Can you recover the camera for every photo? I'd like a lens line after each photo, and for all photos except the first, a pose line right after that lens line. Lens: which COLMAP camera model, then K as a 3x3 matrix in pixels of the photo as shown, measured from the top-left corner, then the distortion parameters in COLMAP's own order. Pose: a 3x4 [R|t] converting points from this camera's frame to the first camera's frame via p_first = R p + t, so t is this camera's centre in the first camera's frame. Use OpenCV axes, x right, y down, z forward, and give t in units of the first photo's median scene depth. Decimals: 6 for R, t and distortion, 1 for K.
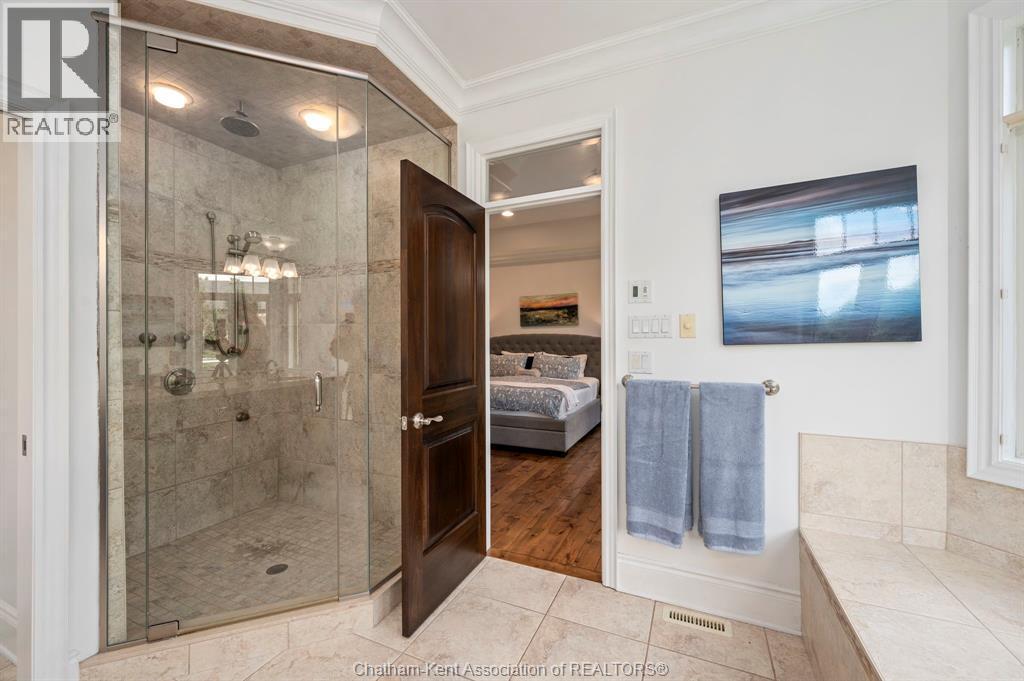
lens RADIAL K [[403.2, 0, 512.0], [0, 403.2, 337.7], [0, 0, 1]] dist [0.002330, 0.000048]
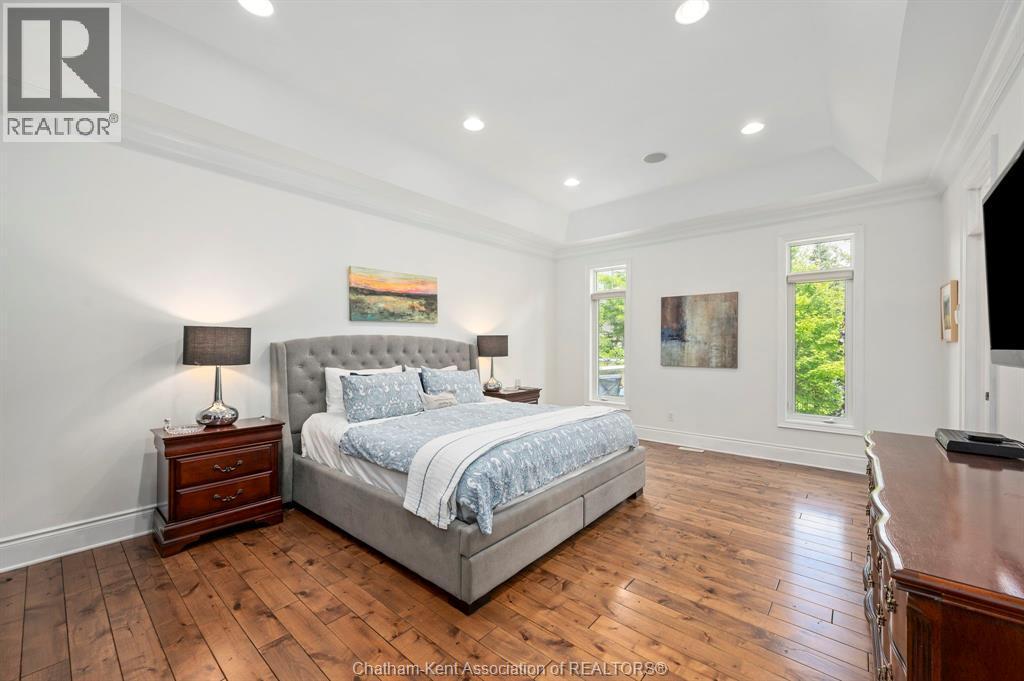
lens RADIAL K [[403.2, 0, 508.6], [0, 403.2, 343.4], [0, 0, 1]] dist [0.002330, 0.000048]
pose [[0.281708, 0.005409, 0.959485, -0.453986], [0.002301, 0.999977, -0.006313, 0.006389], [-0.959497, 0.003986, 0.281689, 0.666716]]
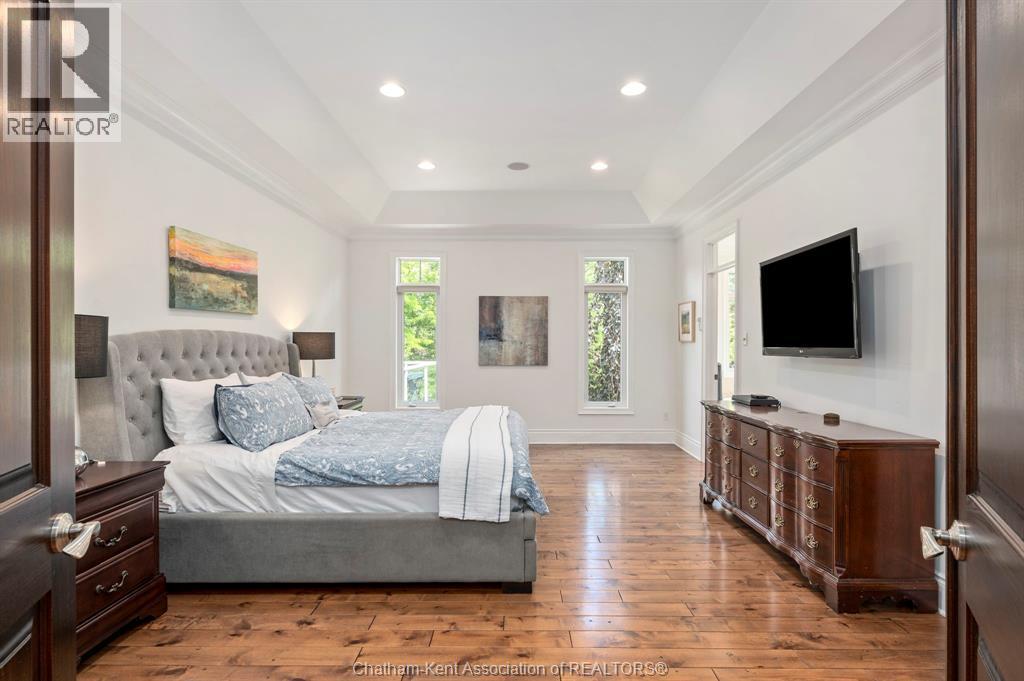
lens RADIAL K [[515.3, 0, 512.7], [0, 515.3, 343.3], [0, 0, 1]] dist [-0.002468, -0.000257]
pose [[-0.408946, 0.004319, 0.912548, -0.540890], [0.003810, 0.999988, -0.003026, 0.005994], [-0.912551, 0.002239, -0.408958, 0.943294]]
